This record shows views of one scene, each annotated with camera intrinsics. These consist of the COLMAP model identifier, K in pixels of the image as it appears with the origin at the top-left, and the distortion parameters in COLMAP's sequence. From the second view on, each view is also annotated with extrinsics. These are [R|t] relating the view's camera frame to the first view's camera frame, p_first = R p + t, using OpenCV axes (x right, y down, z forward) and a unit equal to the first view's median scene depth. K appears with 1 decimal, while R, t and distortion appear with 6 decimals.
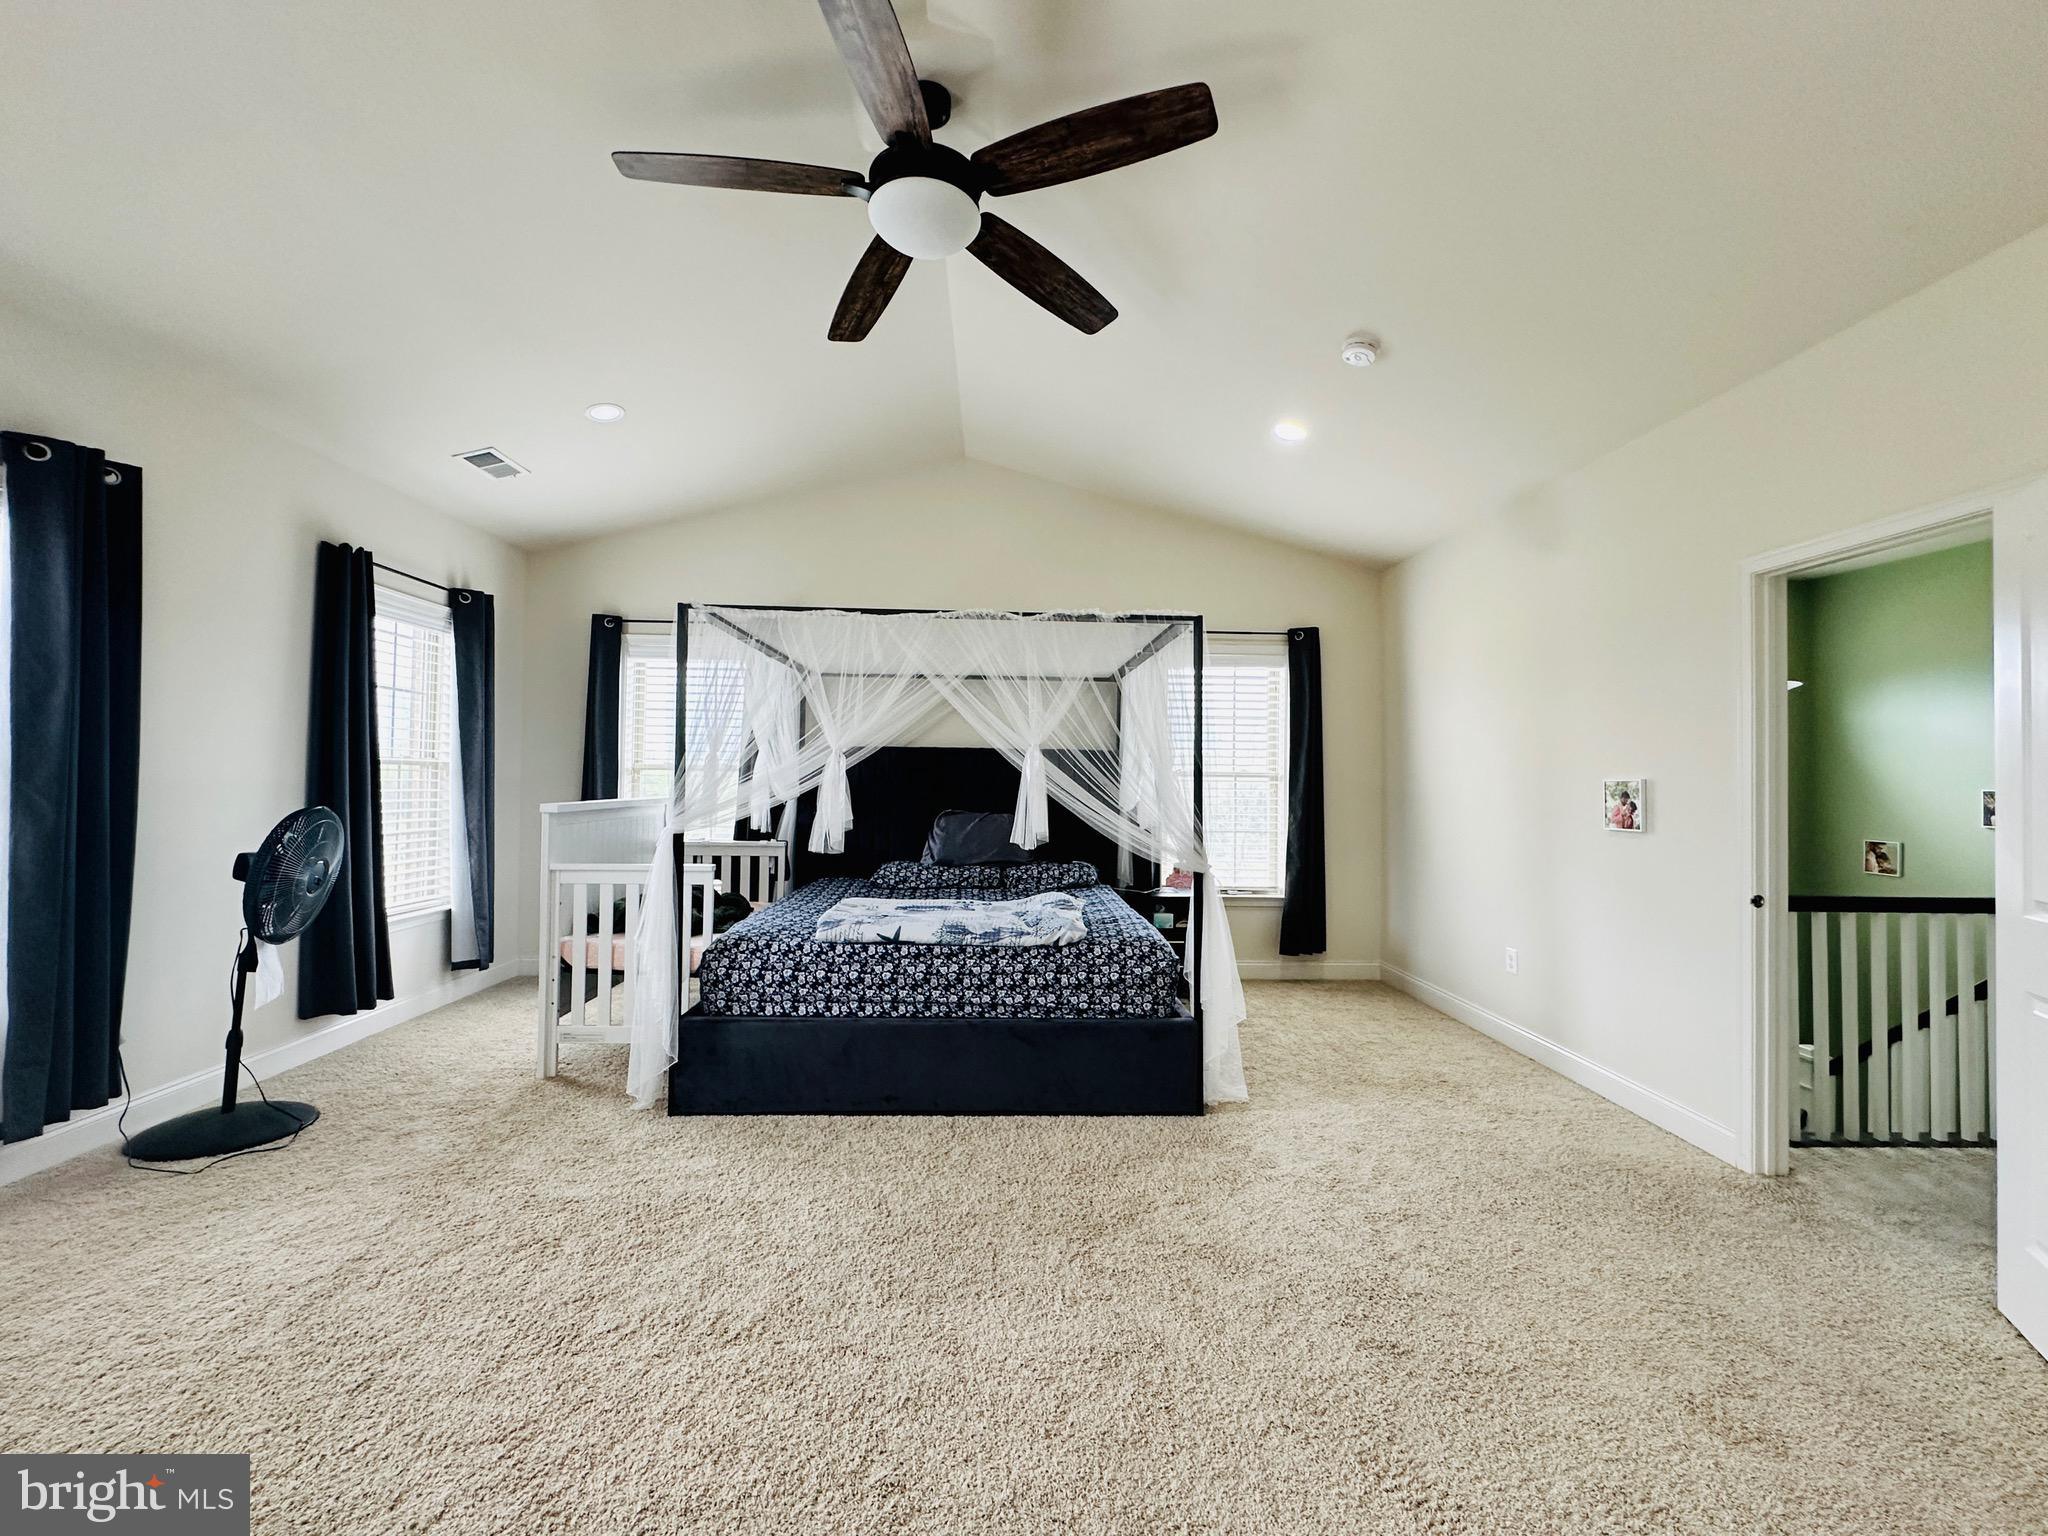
lens RADIAL K [[847.8, 0, 1025.1], [0, 847.8, 764.3], [0, 0, 1]] dist [-0.002822, -0.000110]
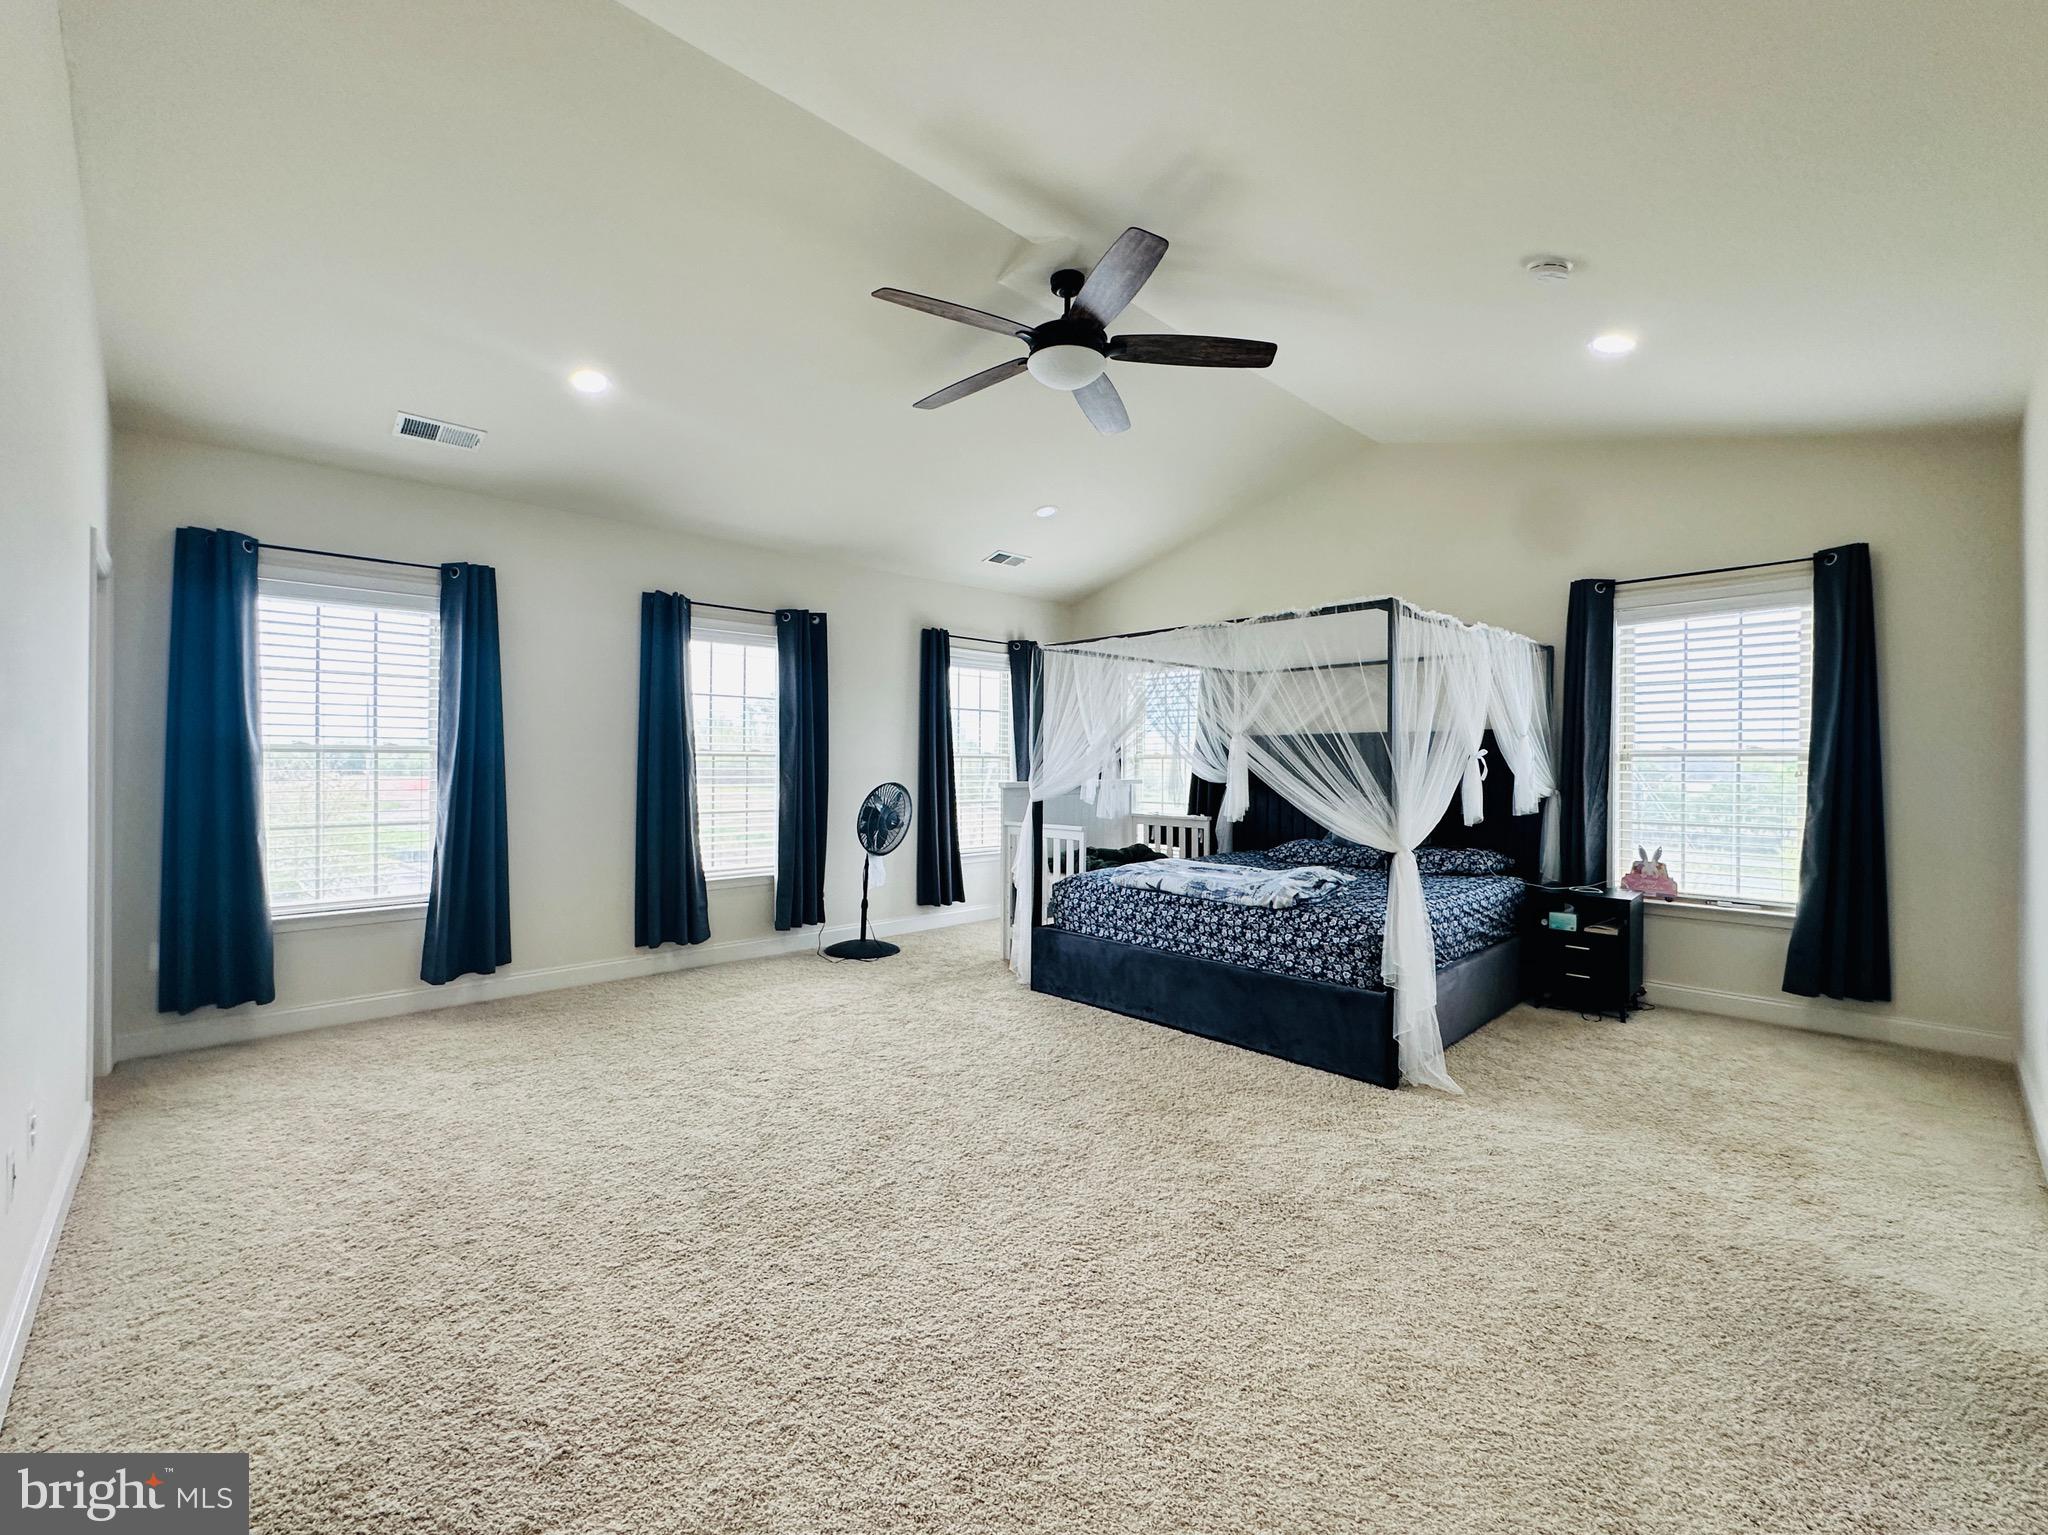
lens RADIAL K [[875.6, 0, 1025.0], [0, 875.6, 764.4], [0, 0, 1]] dist [-0.002369, -0.000224]
pose [[0.657213, -0.010776, -0.753628, 0.715597], [0.021116, 0.999769, 0.004119, 0.009499], [0.753409, -0.018621, 0.657288, -0.017293]]
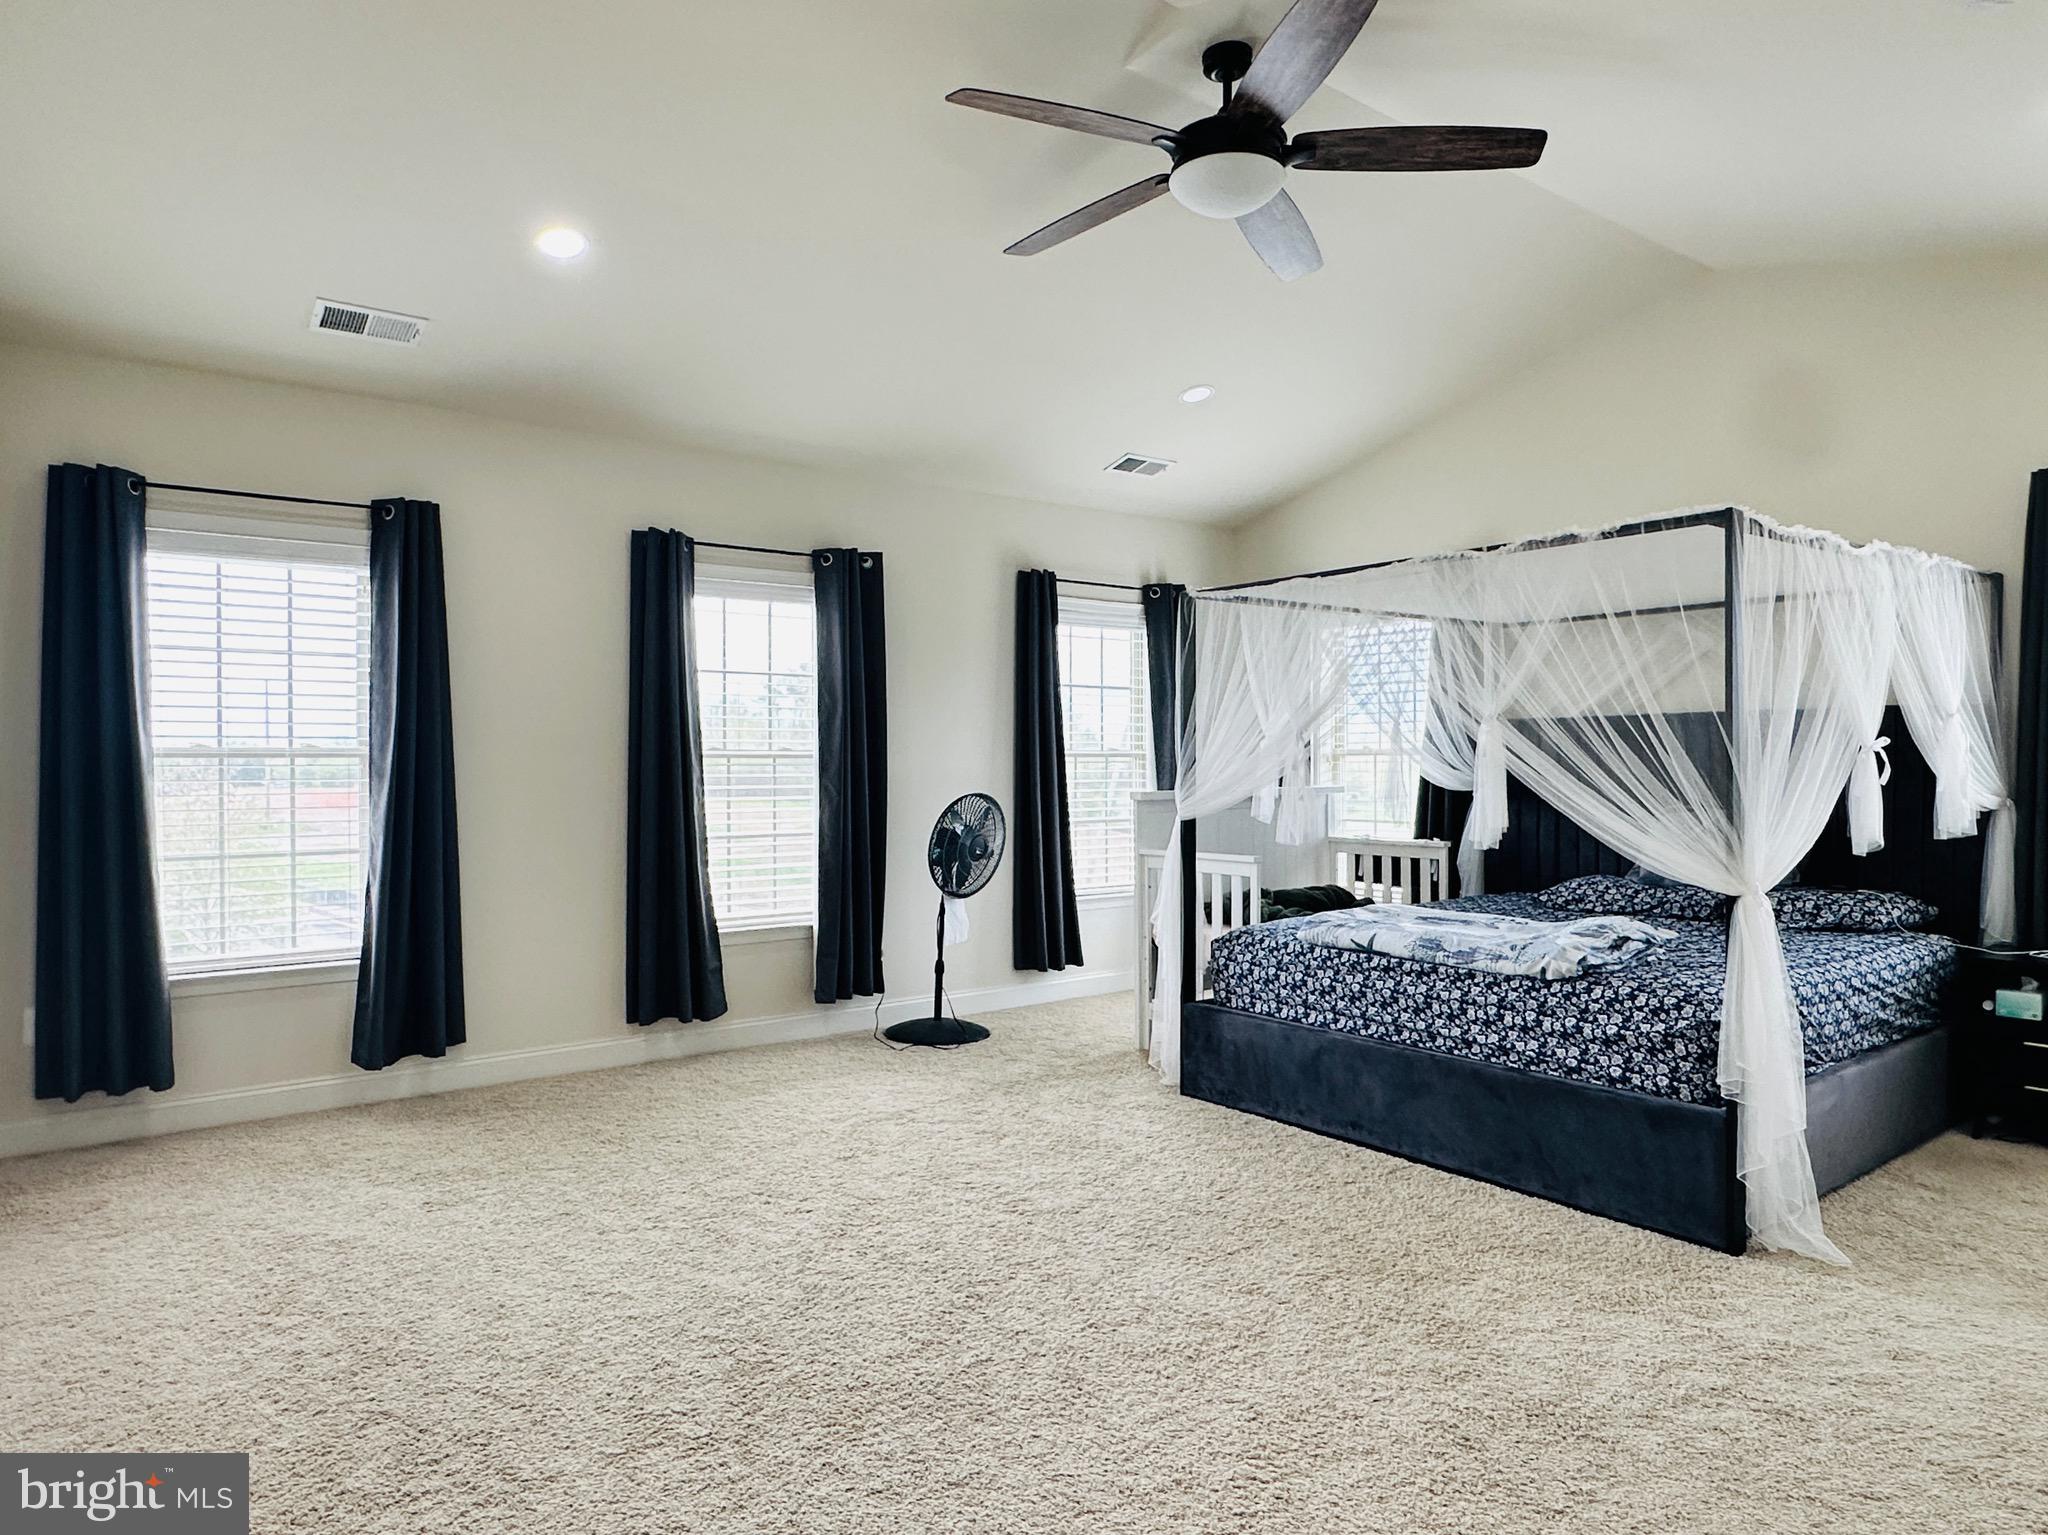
lens RADIAL K [[1285.3, 0, 1016.9], [0, 1285.3, 774.7], [0, 0, 1]] dist [-0.003533, 0.000787]
pose [[0.565226, -0.009958, -0.824876, 0.728873], [0.029807, 0.999521, 0.008359, 0.008165], [0.824397, -0.029312, 0.565252, -0.032430]]
